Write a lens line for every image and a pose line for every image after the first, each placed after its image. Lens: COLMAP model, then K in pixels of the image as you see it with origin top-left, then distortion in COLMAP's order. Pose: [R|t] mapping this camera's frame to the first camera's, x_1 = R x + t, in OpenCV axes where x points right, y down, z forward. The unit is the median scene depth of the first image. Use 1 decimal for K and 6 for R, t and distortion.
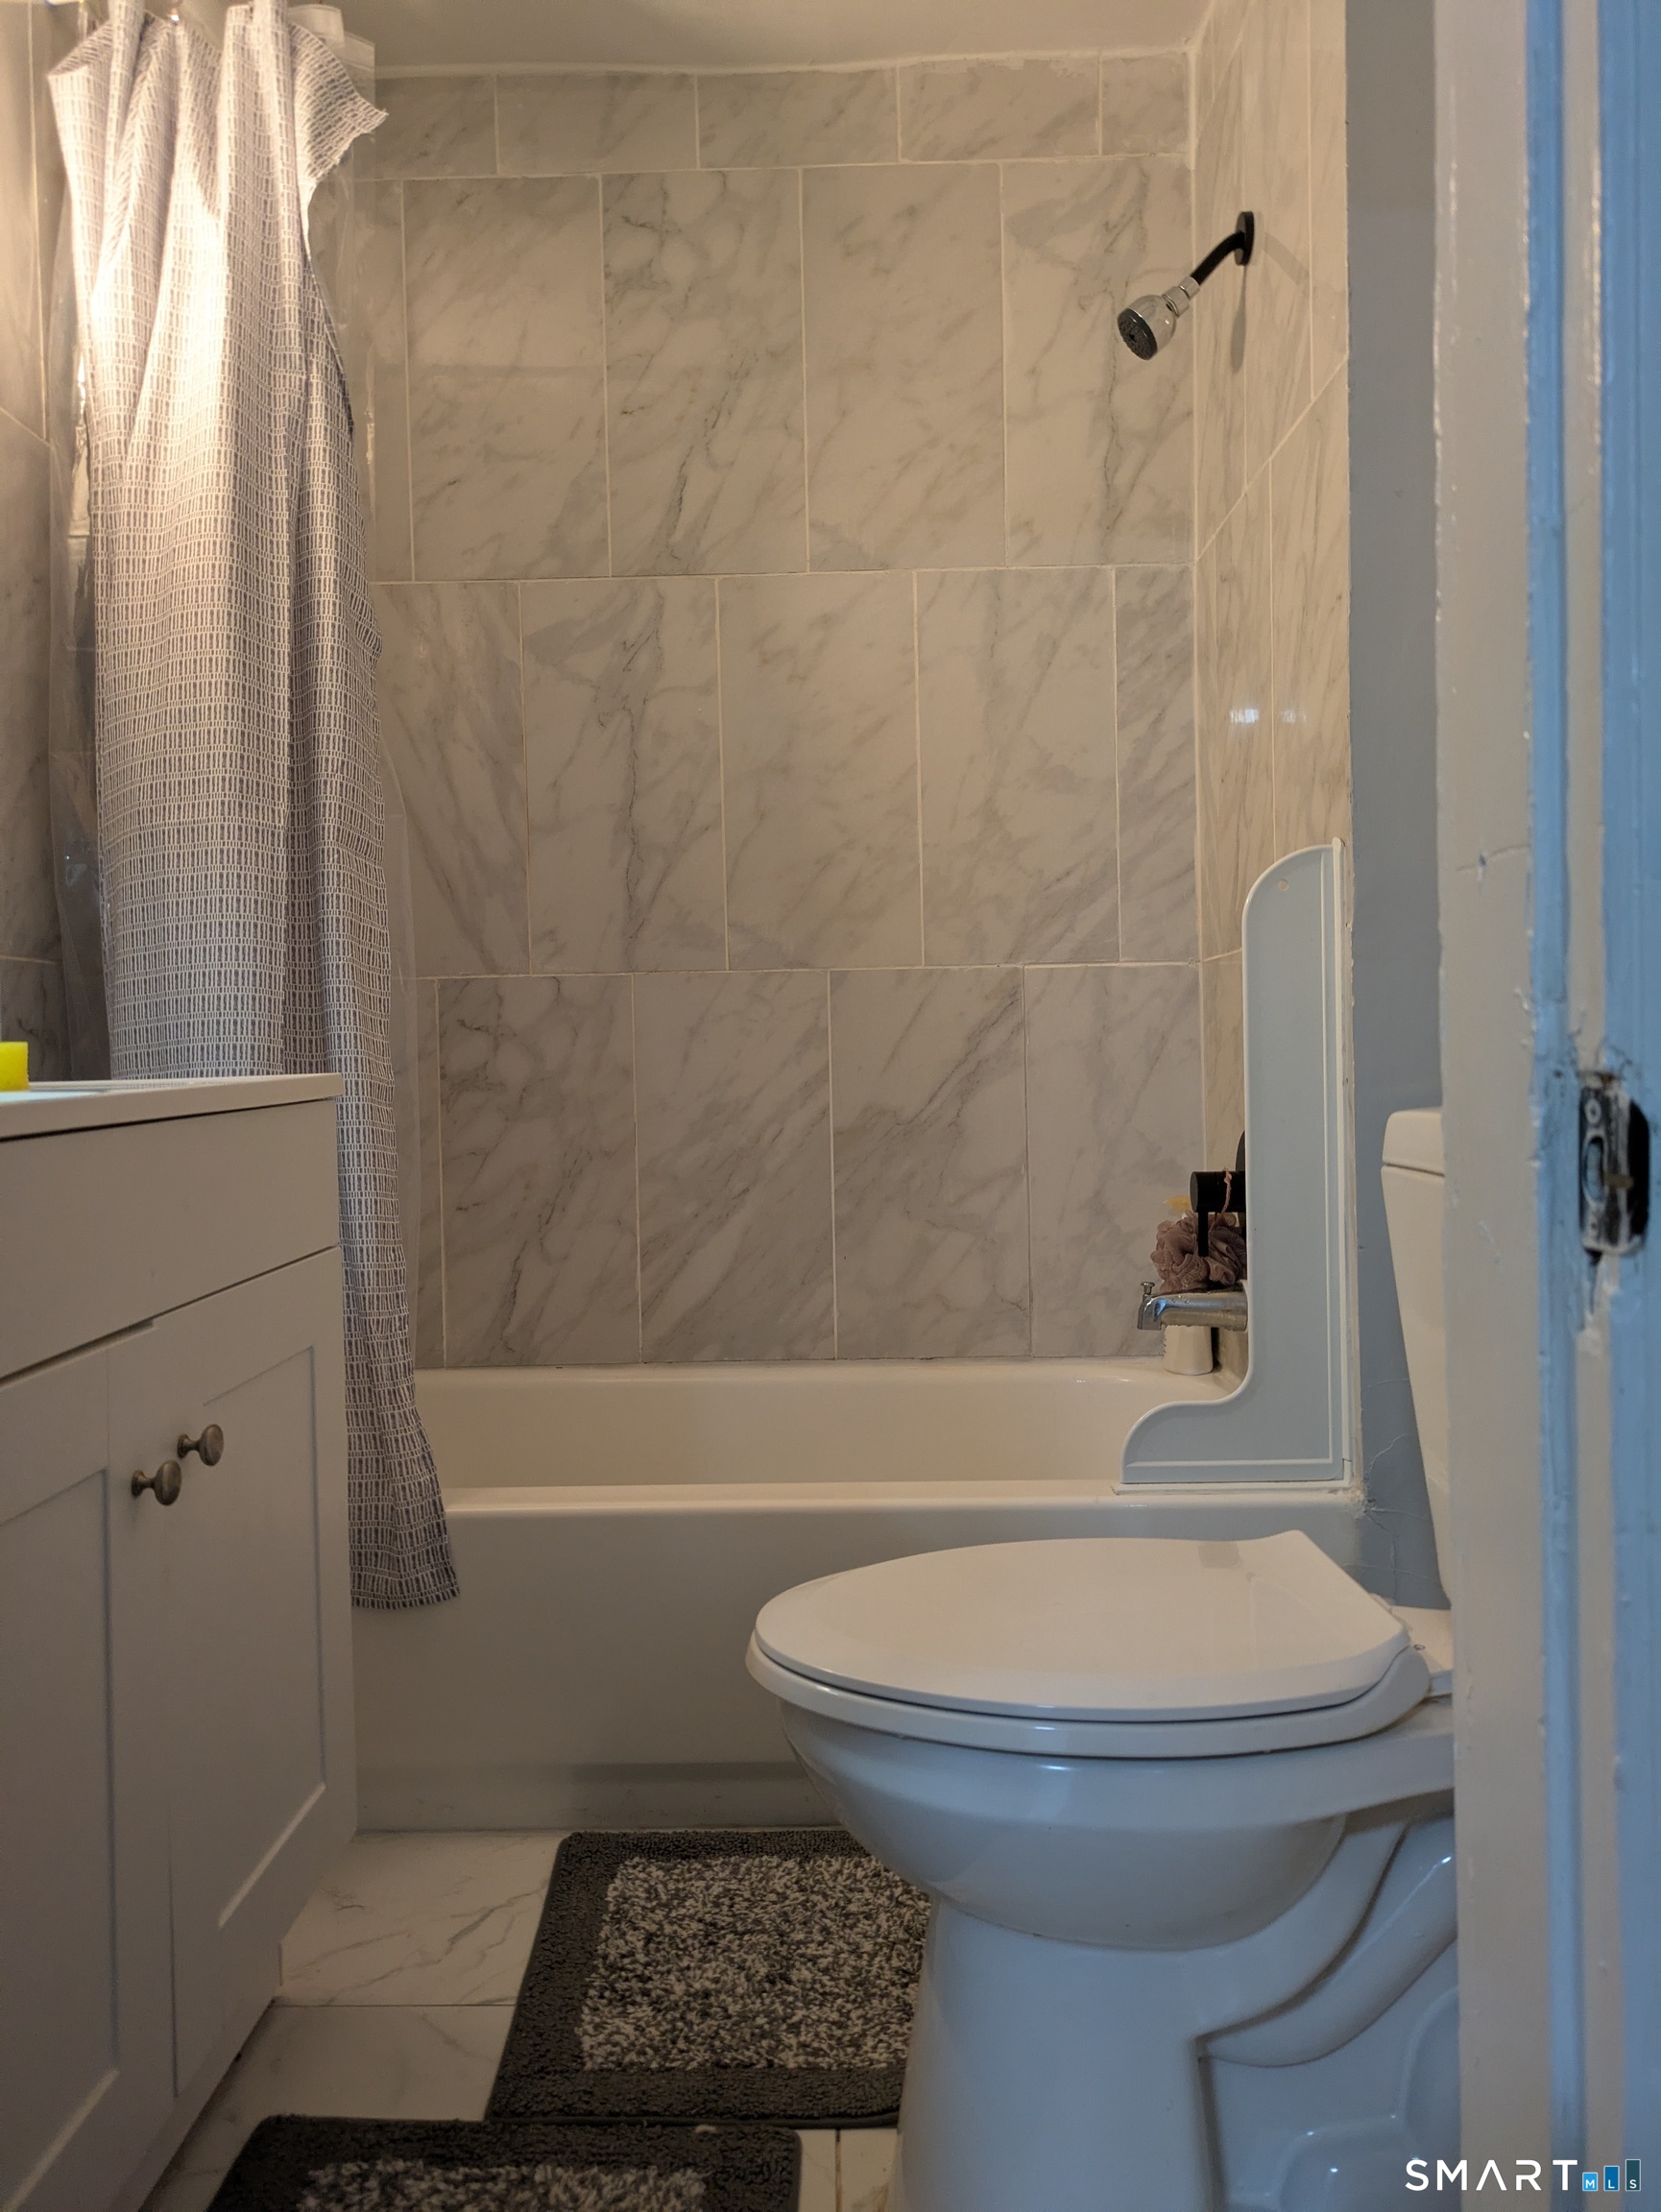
lens RADIAL K [[1638.8, 0, 840.0], [0, 1638.8, 1110.8], [0, 0, 1]] dist [0.041027, -0.028491]
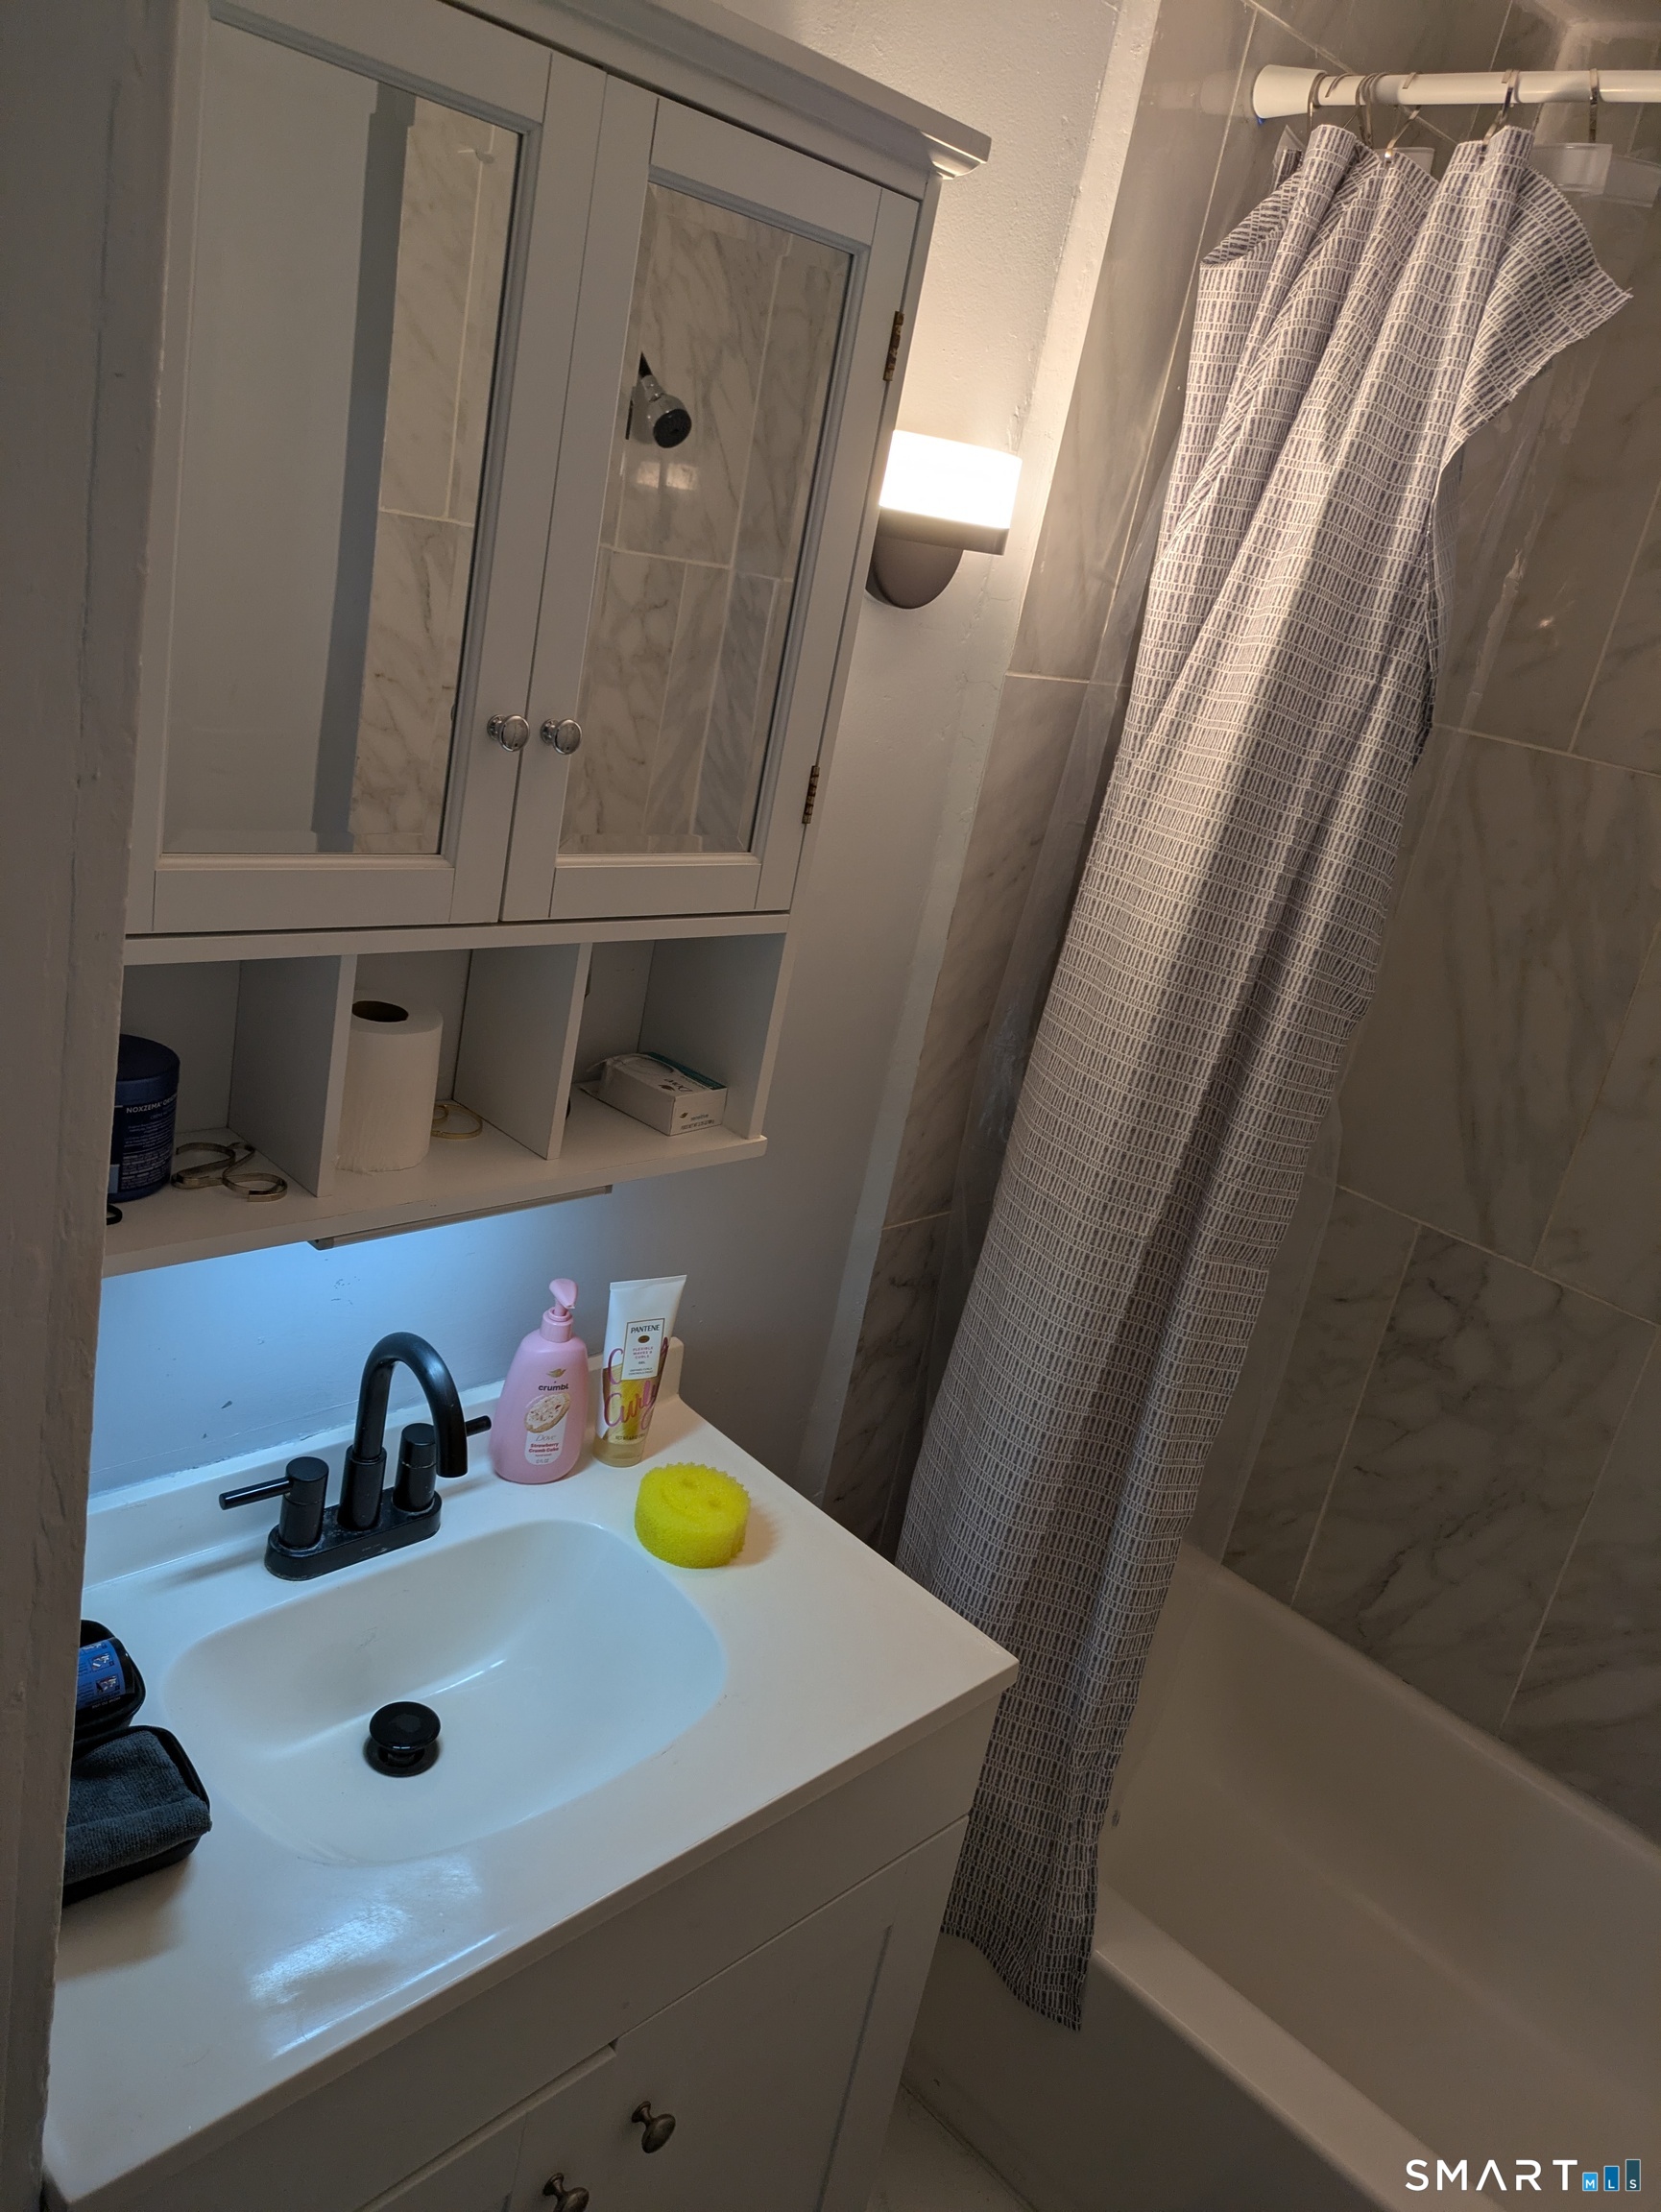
lens RADIAL K [[1638.8, 0, 812.5], [0, 1638.8, 1093.9], [0, 0, 1]] dist [0.041027, -0.028491]
pose [[0.691269, 0.376771, -0.616596, 0.045117], [-0.218107, 0.922299, 0.319051, -0.456019], [0.688896, -0.086066, 0.719733, 0.244857]]
